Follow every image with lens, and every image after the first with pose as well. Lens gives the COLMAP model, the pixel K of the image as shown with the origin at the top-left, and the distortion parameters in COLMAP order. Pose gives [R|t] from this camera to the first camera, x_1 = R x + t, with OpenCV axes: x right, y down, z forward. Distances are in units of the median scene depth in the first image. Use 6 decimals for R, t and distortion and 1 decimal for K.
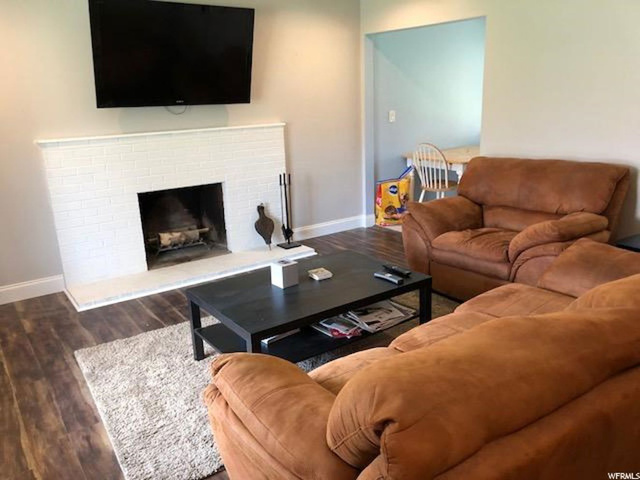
lens RADIAL K [[527.2, 0, 320.5], [0, 527.2, 240.0], [0, 0, 1]] dist [0.005333, 0.001025]
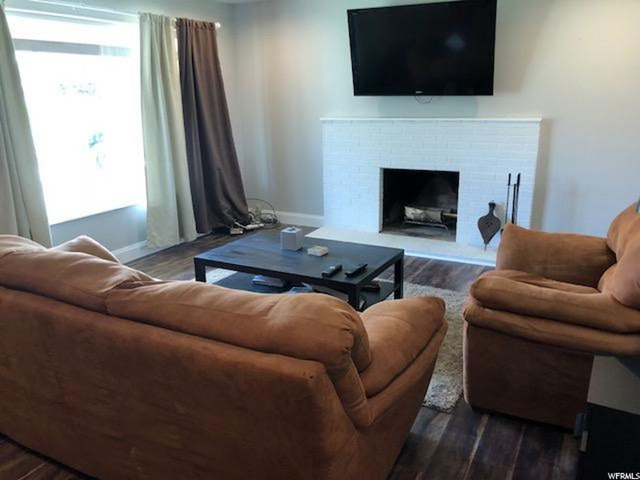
lens RADIAL K [[527.2, 0, 321.1], [0, 527.2, 240.9], [0, 0, 1]] dist [0.005333, 0.001025]
pose [[0.451990, 0.268866, -0.850539, 0.608377], [-0.228089, 0.956632, 0.181193, -0.107078], [0.862369, 0.112101, 0.493714, 0.282605]]
